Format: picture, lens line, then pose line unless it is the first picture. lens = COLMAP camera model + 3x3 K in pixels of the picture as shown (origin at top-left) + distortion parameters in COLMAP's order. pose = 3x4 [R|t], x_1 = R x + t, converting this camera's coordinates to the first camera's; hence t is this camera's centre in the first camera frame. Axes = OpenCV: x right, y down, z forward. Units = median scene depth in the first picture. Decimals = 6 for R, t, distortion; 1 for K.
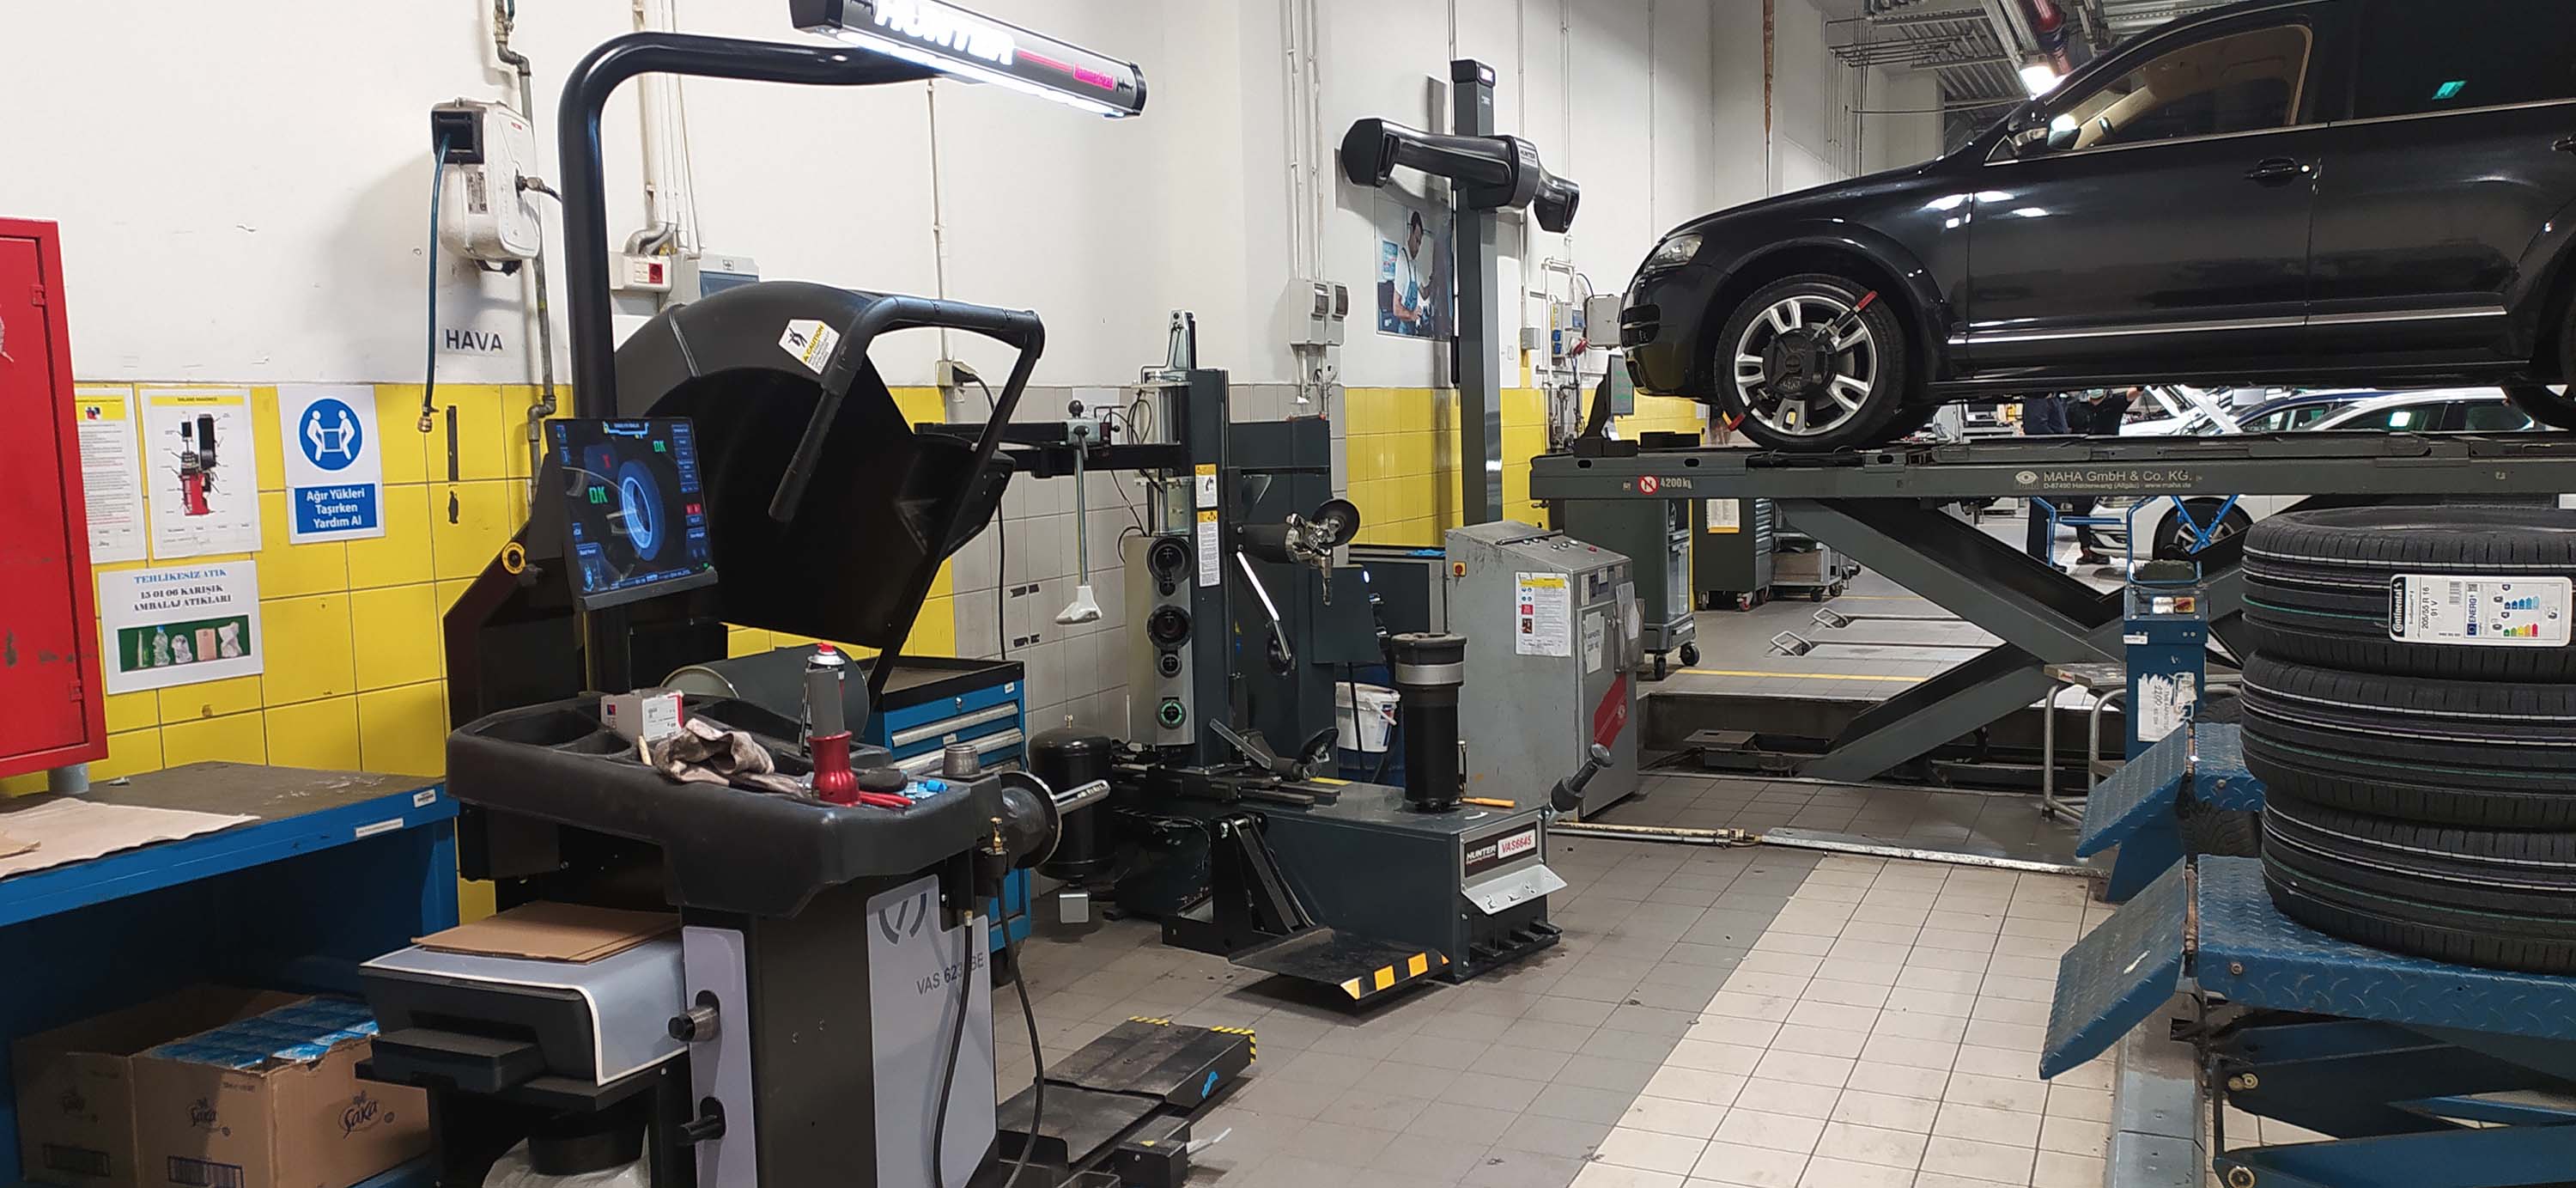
lens RADIAL K [[1893.9, 0, 1281.7], [0, 1893.9, 594.0], [0, 0, 1]] dist [0.038997, -0.020251]
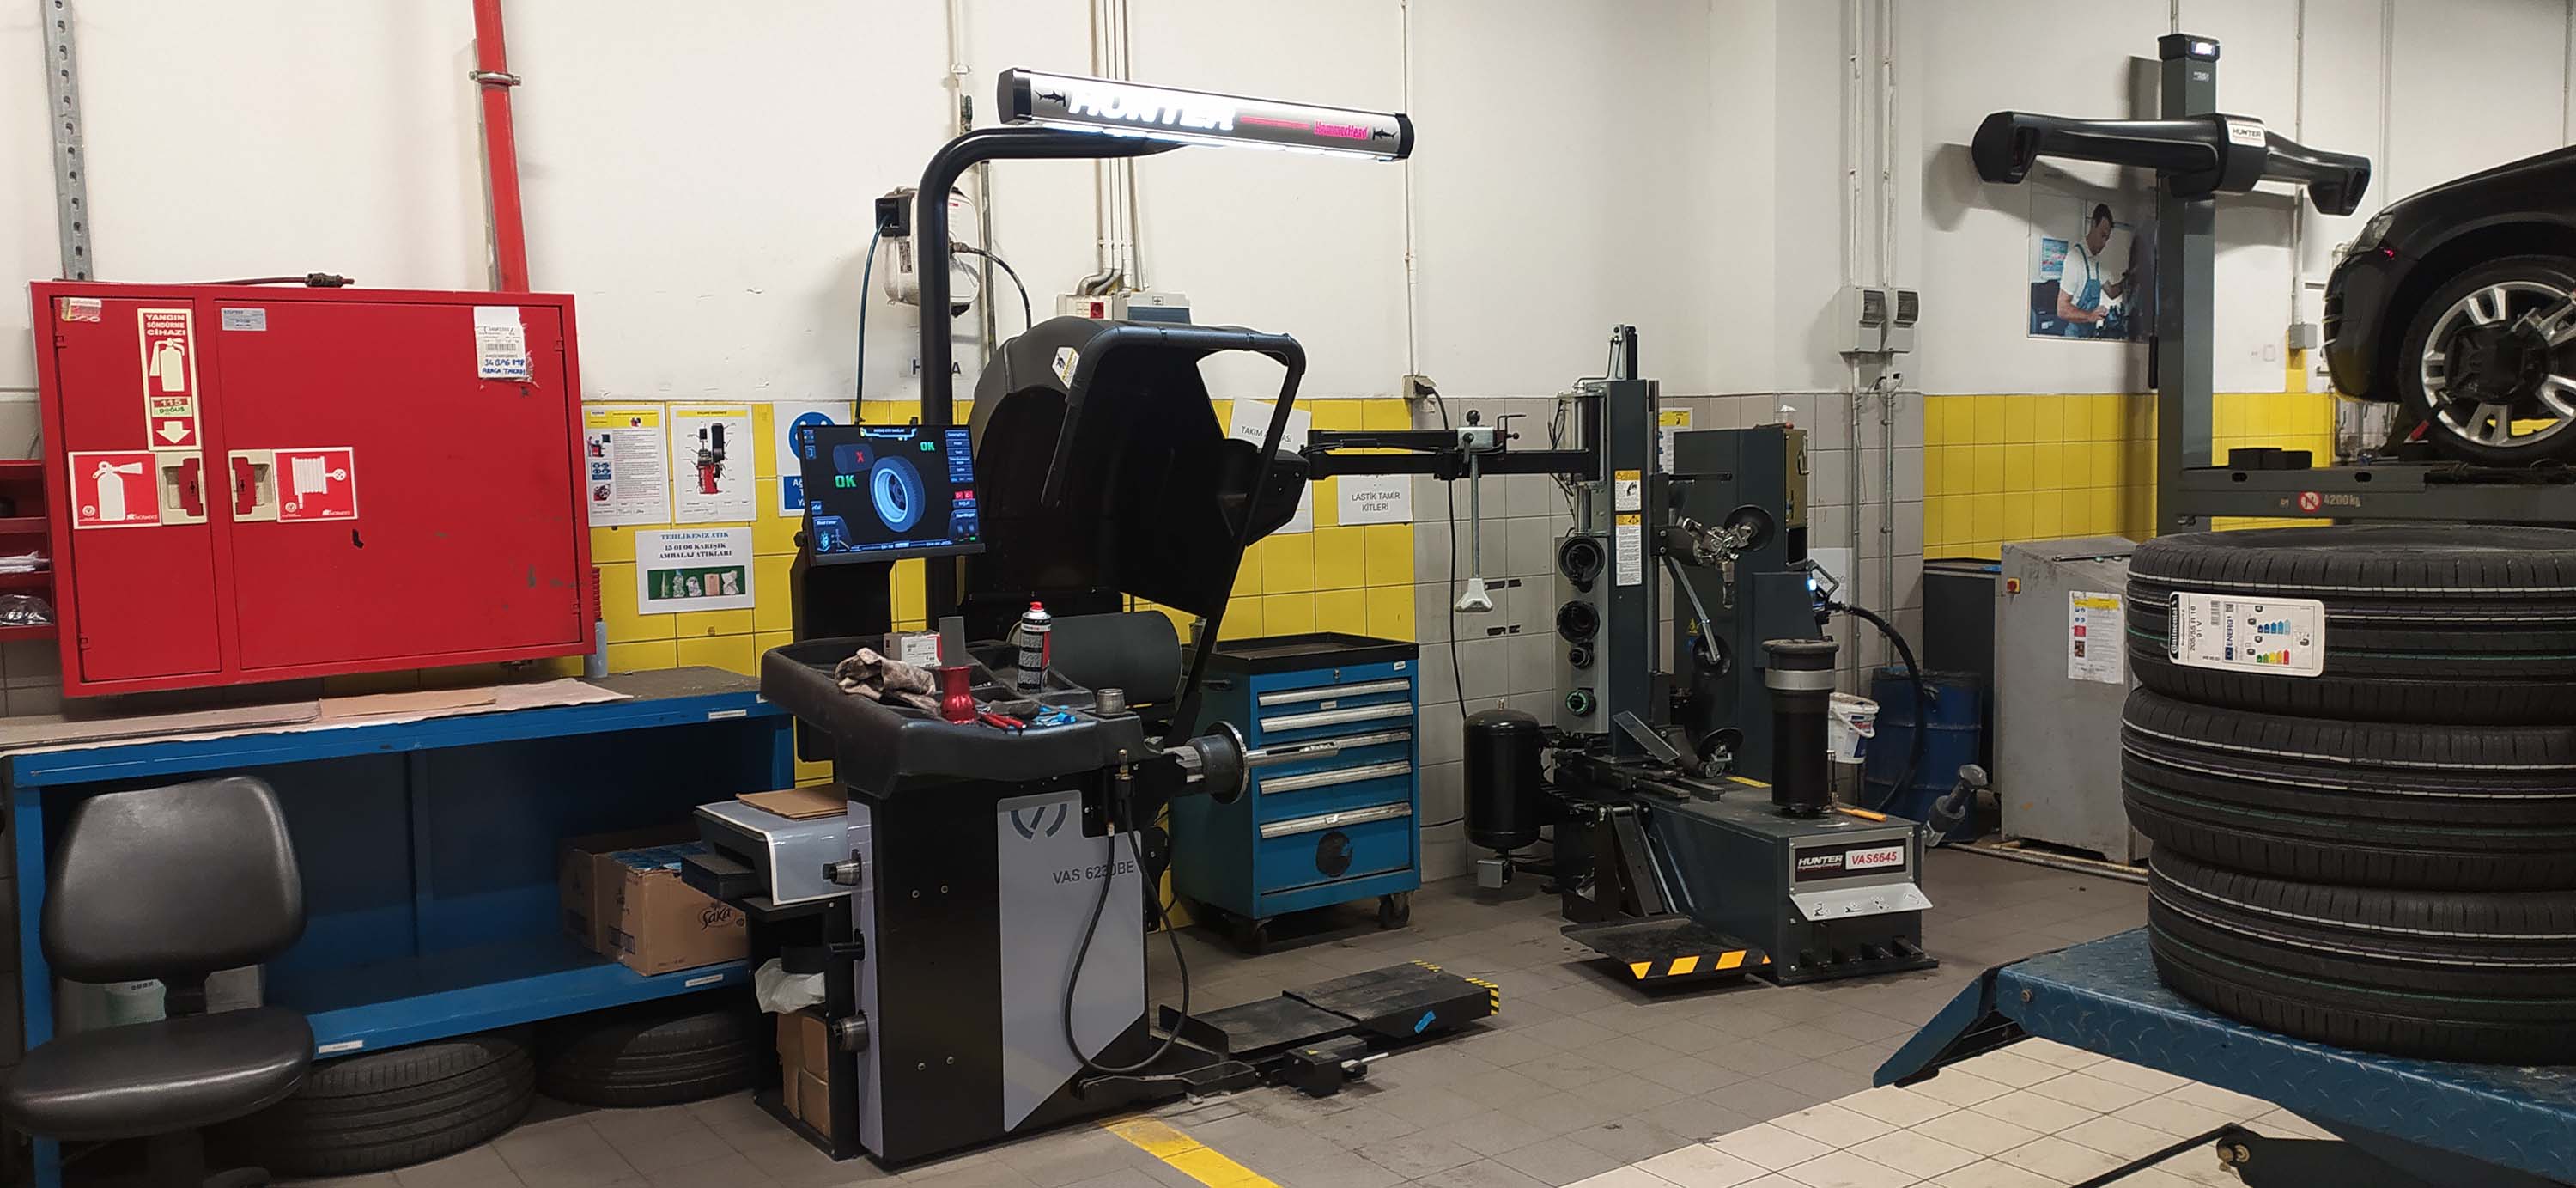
lens RADIAL K [[1893.9, 0, 1296.2], [0, 1893.9, 603.1], [0, 0, 1]] dist [0.038997, -0.020251]
pose [[0.867635, 0.046102, -0.495059, 0.404169], [-0.046701, 0.998846, 0.011169, 0.002976], [0.495003, 0.013429, 0.868787, -0.010522]]
